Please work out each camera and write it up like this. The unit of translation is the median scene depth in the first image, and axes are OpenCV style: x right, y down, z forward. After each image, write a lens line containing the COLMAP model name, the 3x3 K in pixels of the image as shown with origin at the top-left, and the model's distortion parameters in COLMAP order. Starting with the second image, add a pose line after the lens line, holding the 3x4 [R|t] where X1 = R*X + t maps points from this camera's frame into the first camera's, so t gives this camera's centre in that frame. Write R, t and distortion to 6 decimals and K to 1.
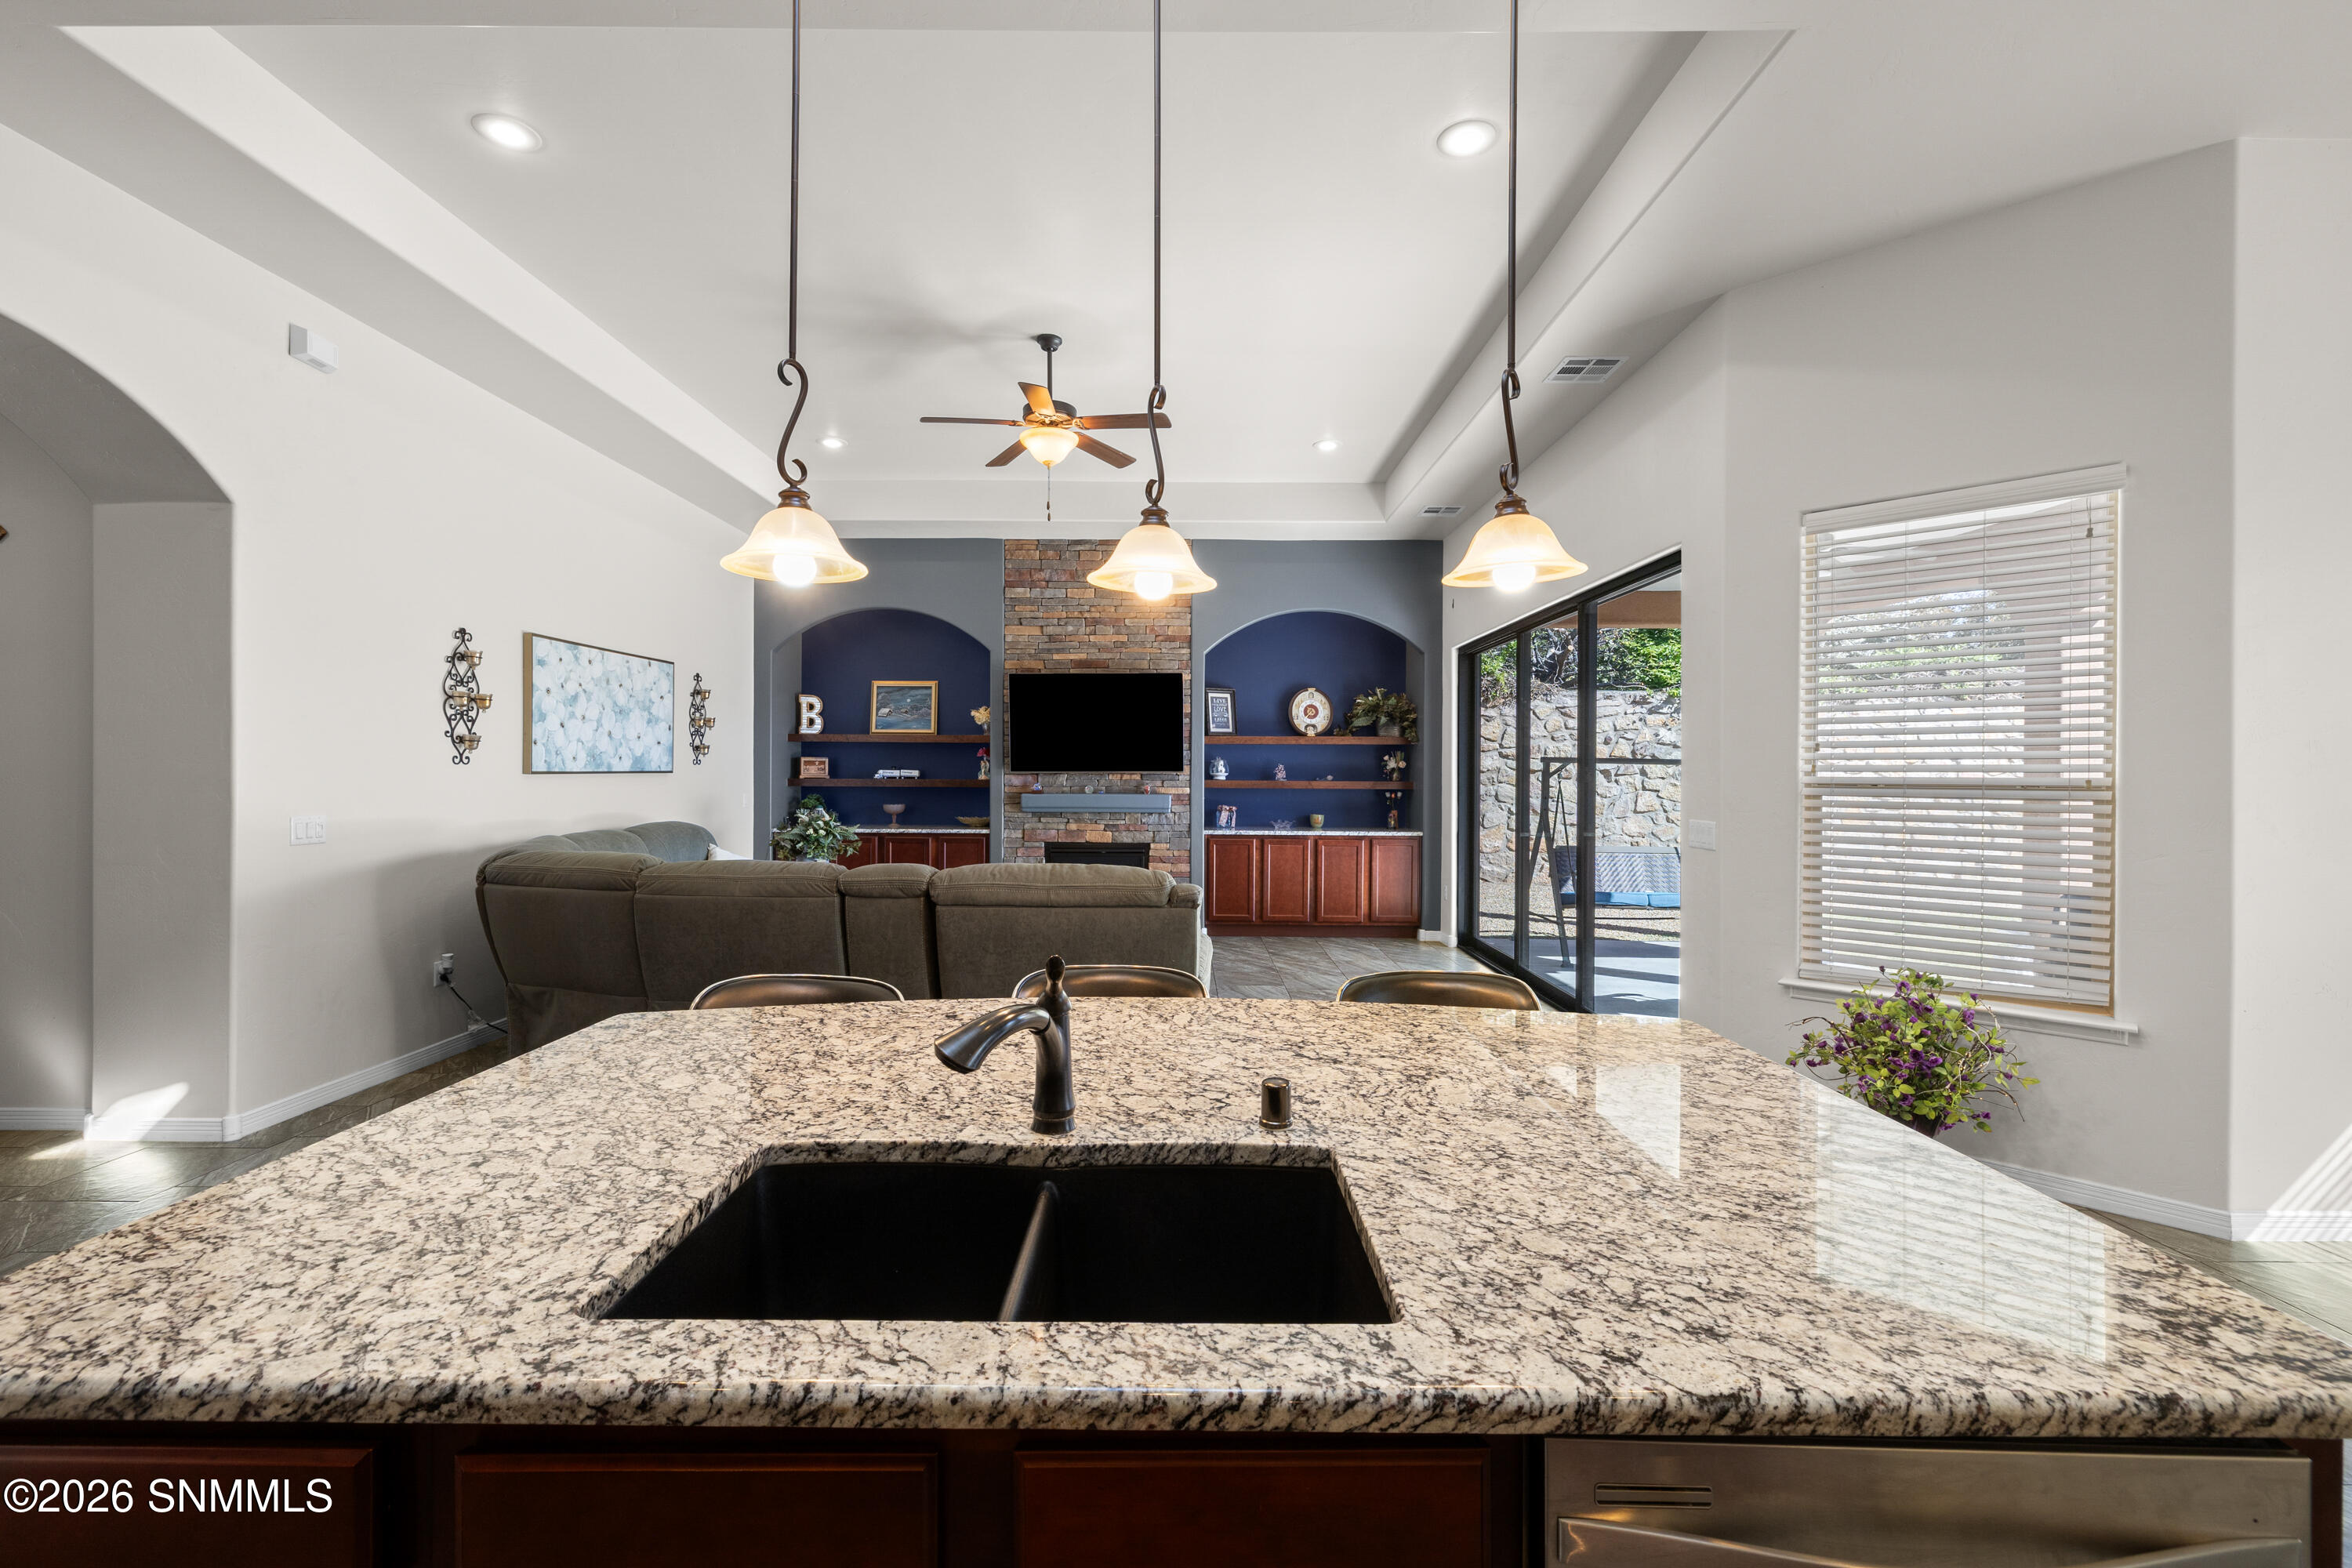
lens RADIAL K [[997.2, 0, 1181.7], [0, 997.2, 782.5], [0, 0, 1]] dist [0.002048, 0.000260]
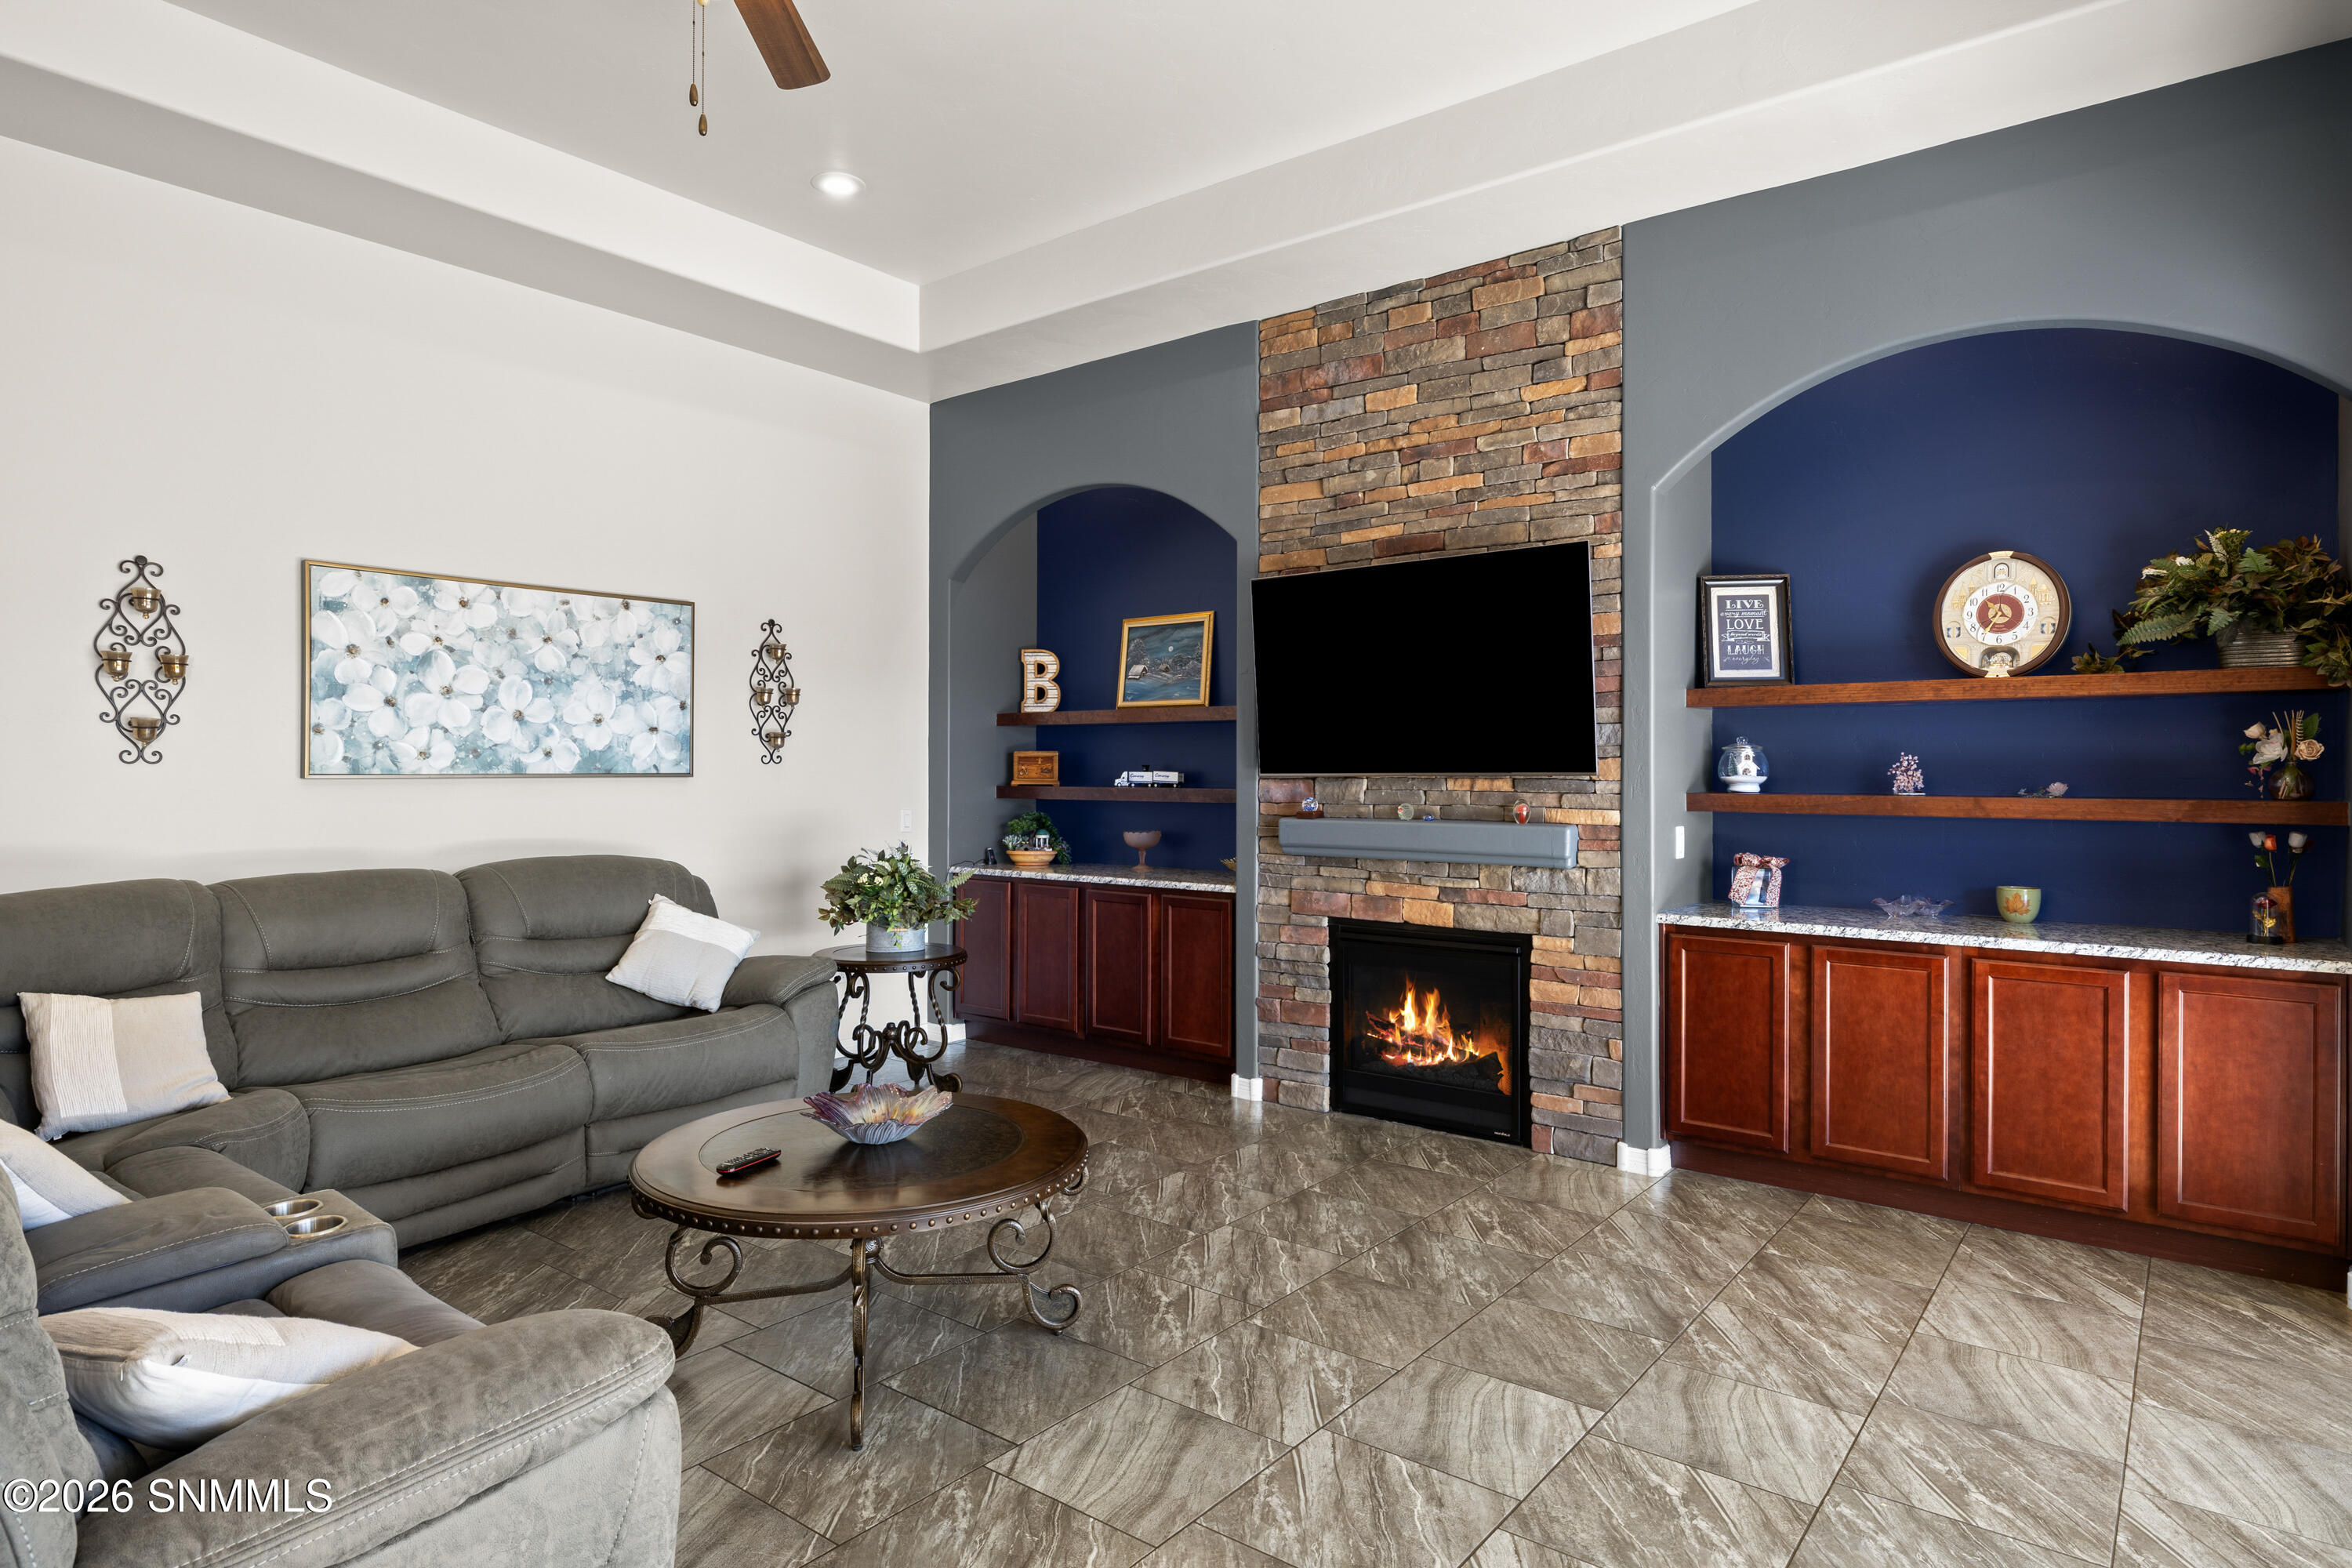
lens RADIAL K [[1327.7, 0, 1171.5], [0, 1327.7, 773.3], [0, 0, 1]] dist [0.000183, -0.000415]
pose [[0.784907, -0.002623, -0.619608, 0.207764], [-0.005314, 0.999926, -0.010965, -0.003471], [0.619591, 0.011899, 0.784834, 0.438233]]
